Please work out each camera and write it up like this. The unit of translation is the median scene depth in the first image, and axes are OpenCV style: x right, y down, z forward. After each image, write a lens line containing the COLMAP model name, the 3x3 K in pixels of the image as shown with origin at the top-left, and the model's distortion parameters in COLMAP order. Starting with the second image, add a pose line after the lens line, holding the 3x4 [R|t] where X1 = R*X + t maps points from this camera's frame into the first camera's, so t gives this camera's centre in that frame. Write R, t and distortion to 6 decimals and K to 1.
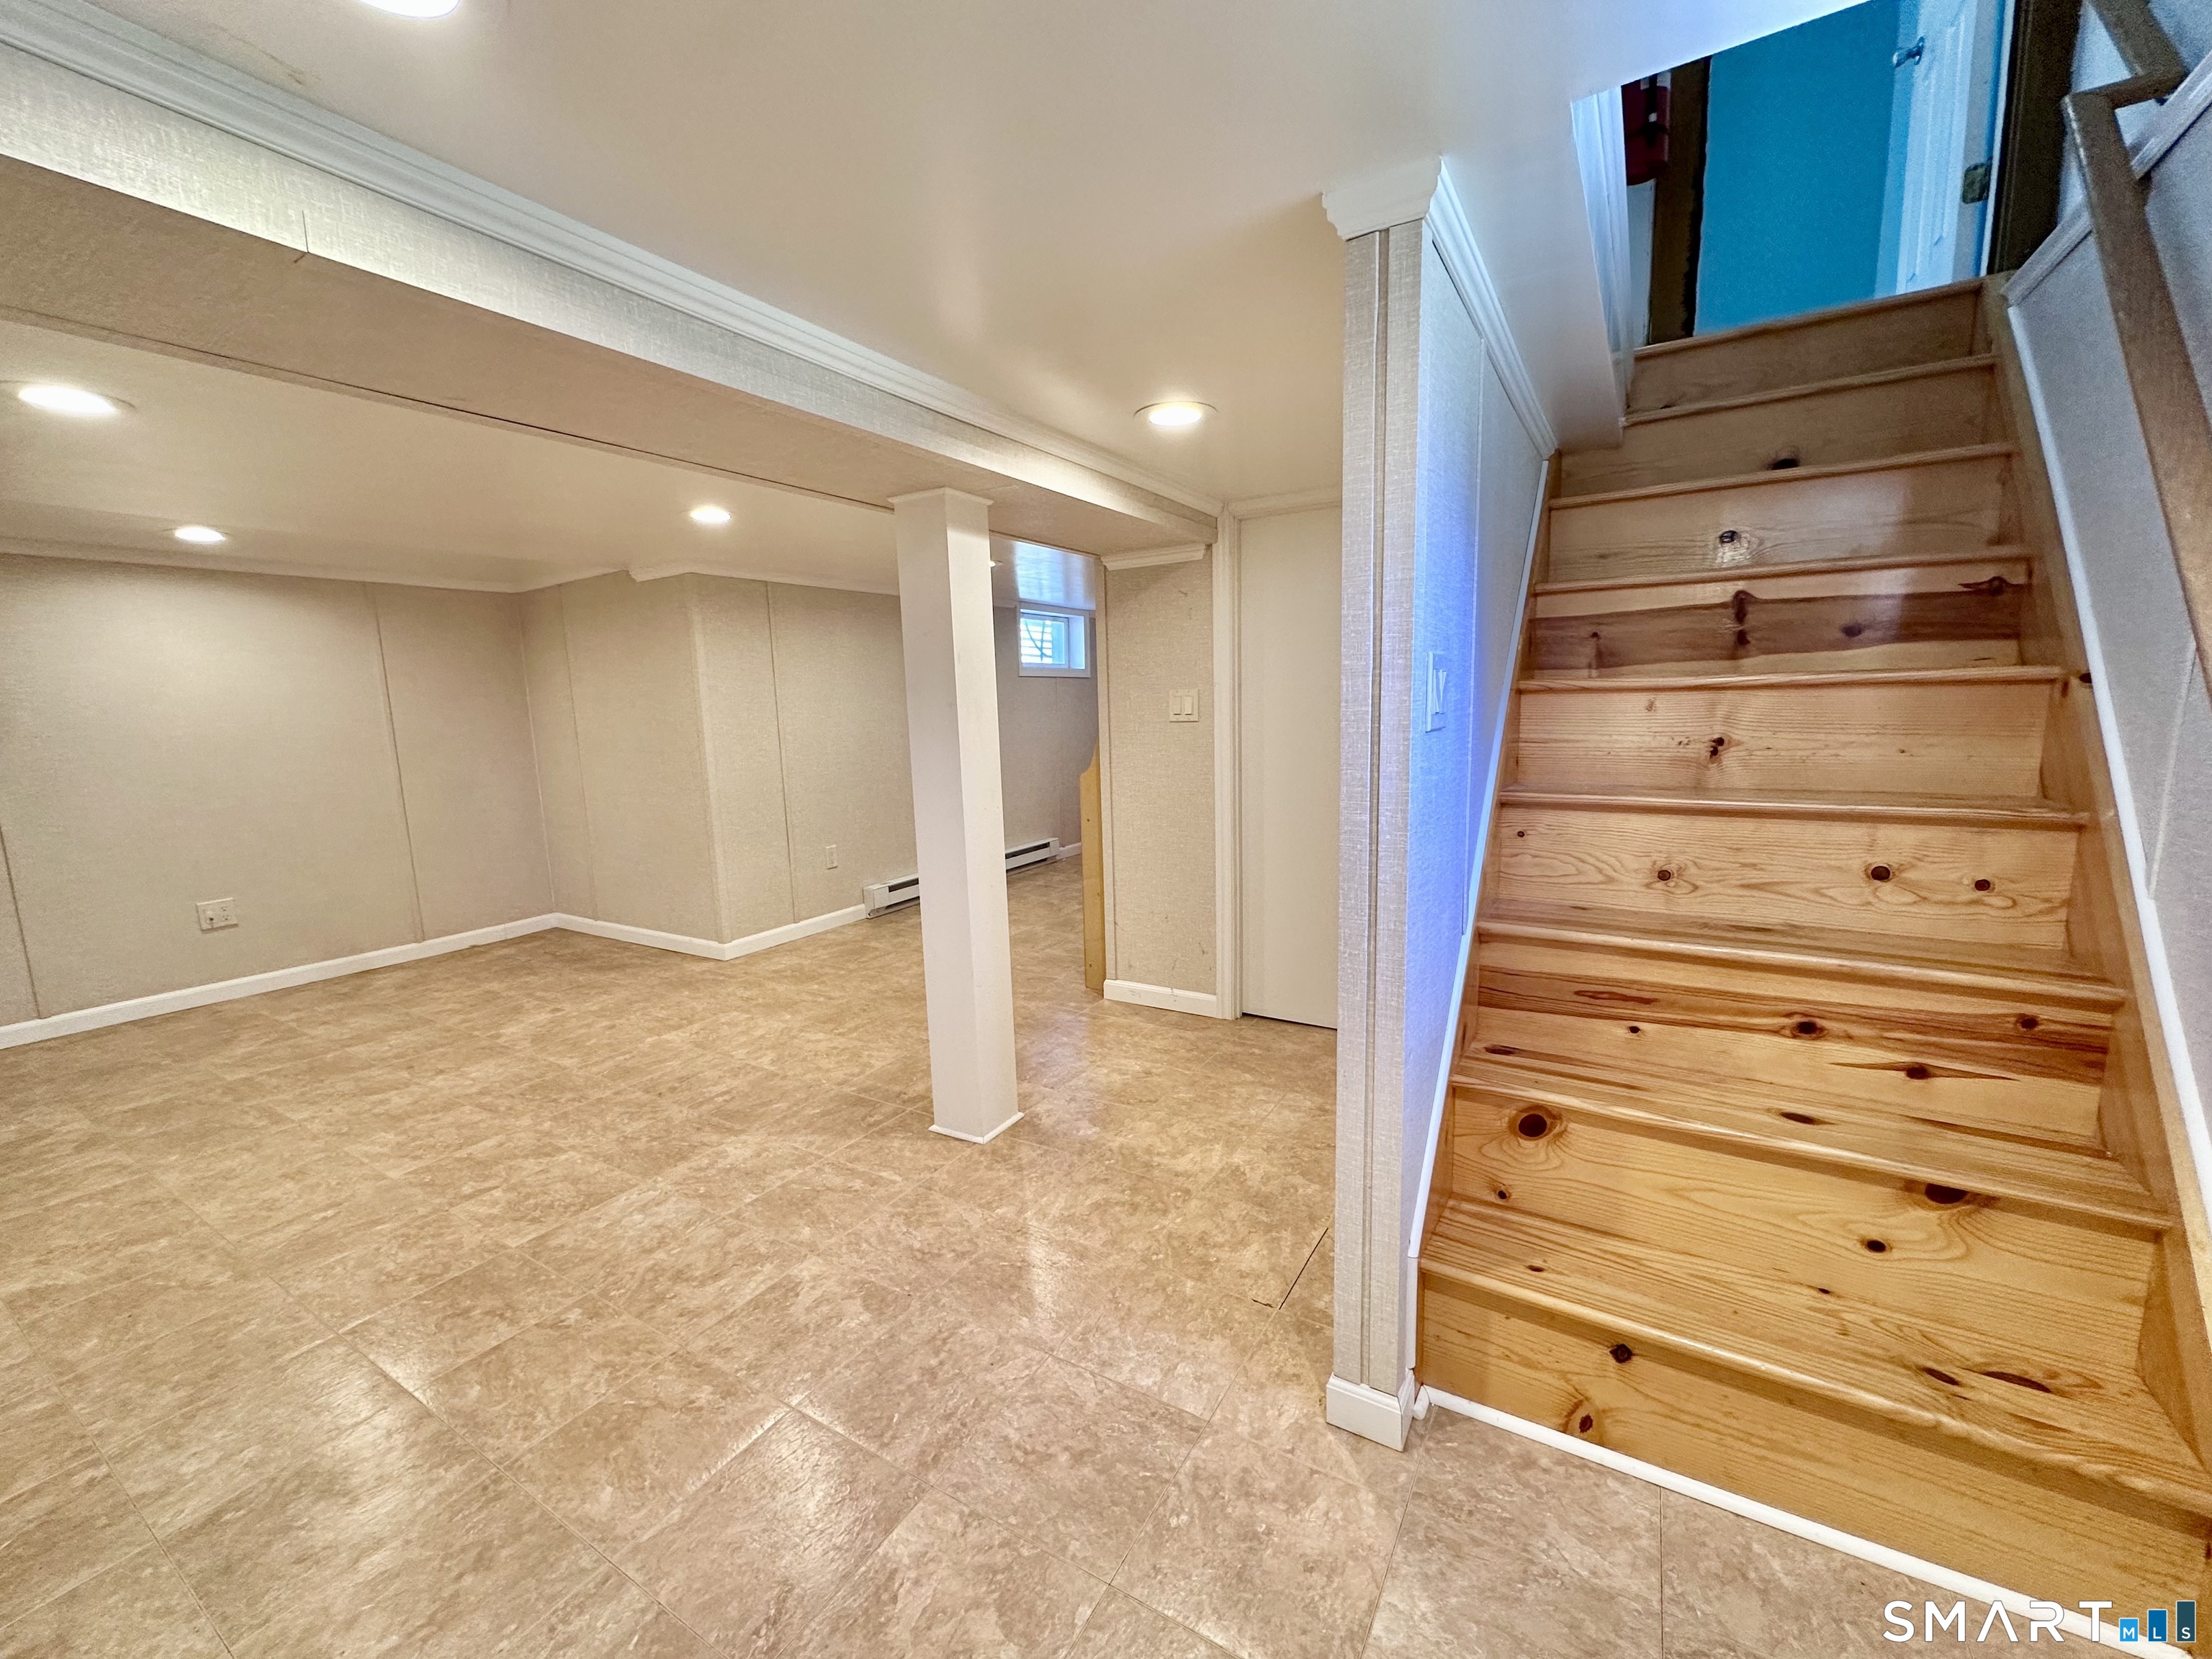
lens RADIAL K [[887.6, 0, 1106.0], [0, 887.6, 829.5], [0, 0, 1]] dist [-0.002630, 0.000567]
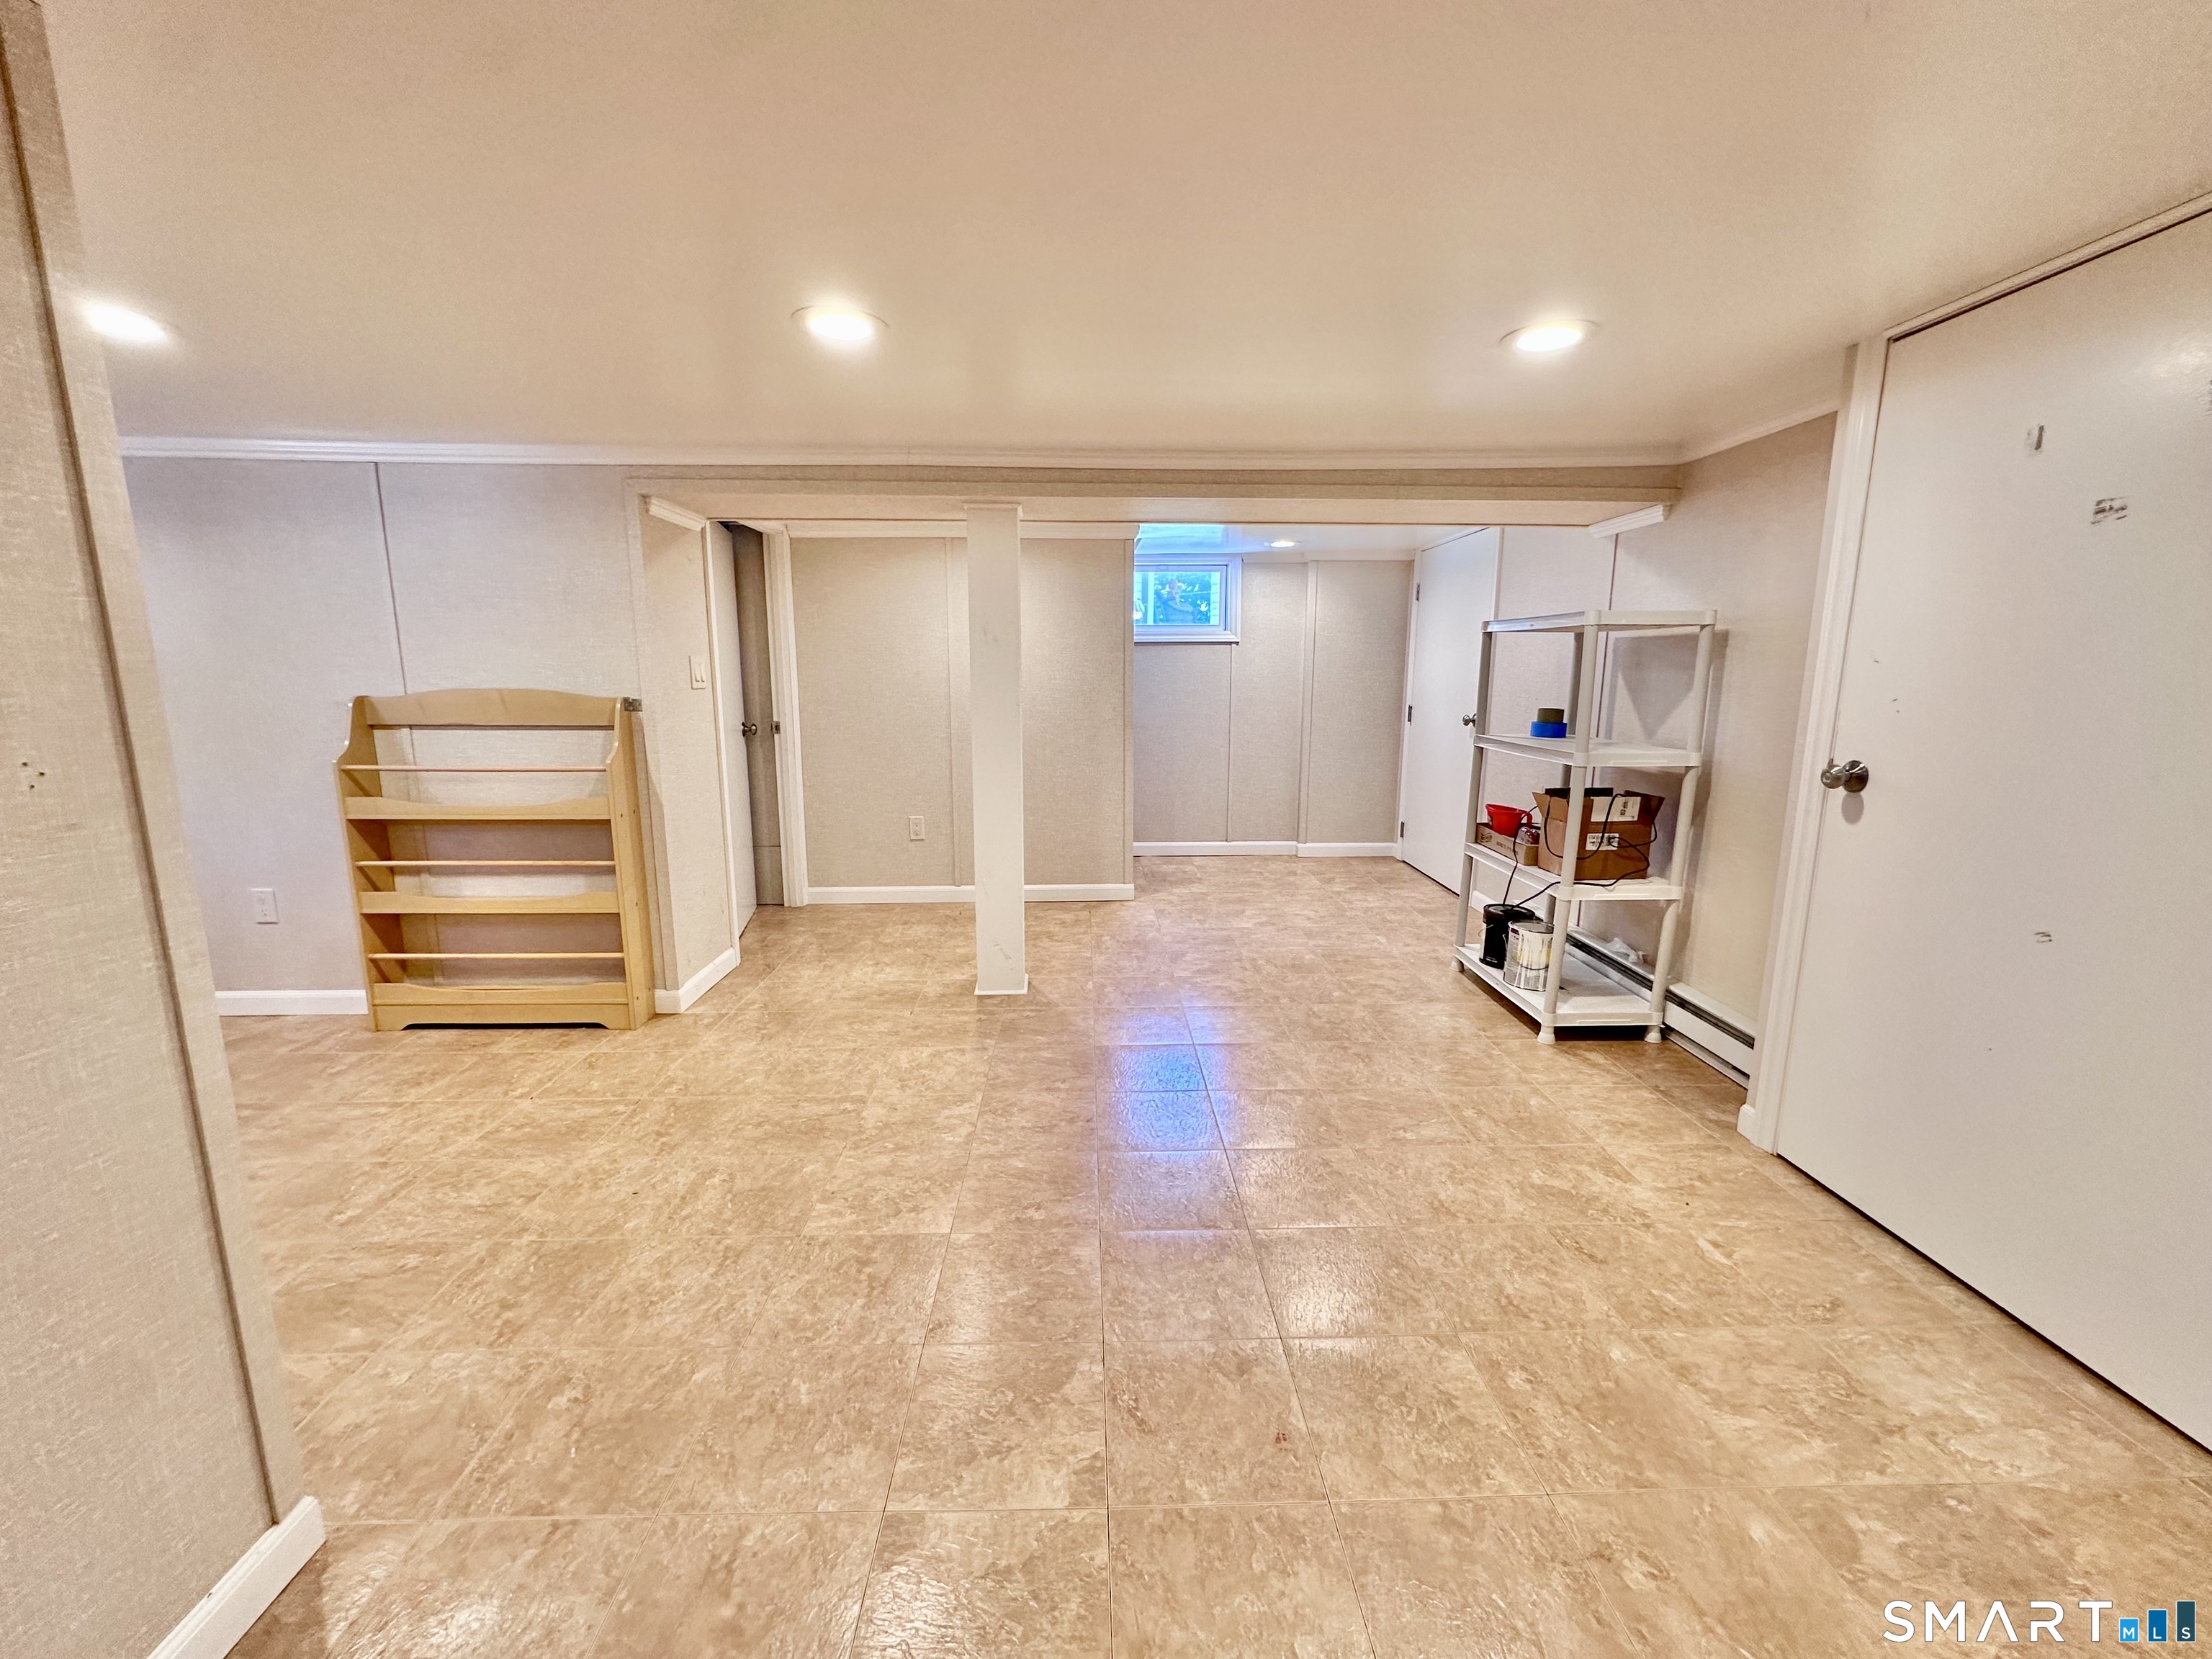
lens RADIAL K [[887.6, 0, 1106.0], [0, 887.6, 829.5], [0, 0, 1]] dist [-0.002630, 0.000567]
pose [[-0.542428, -0.118473, 0.831707, -1.165030], [0.134739, 0.964922, 0.225324, -0.151168], [-0.829227, 0.234286, -0.507438, 1.335232]]
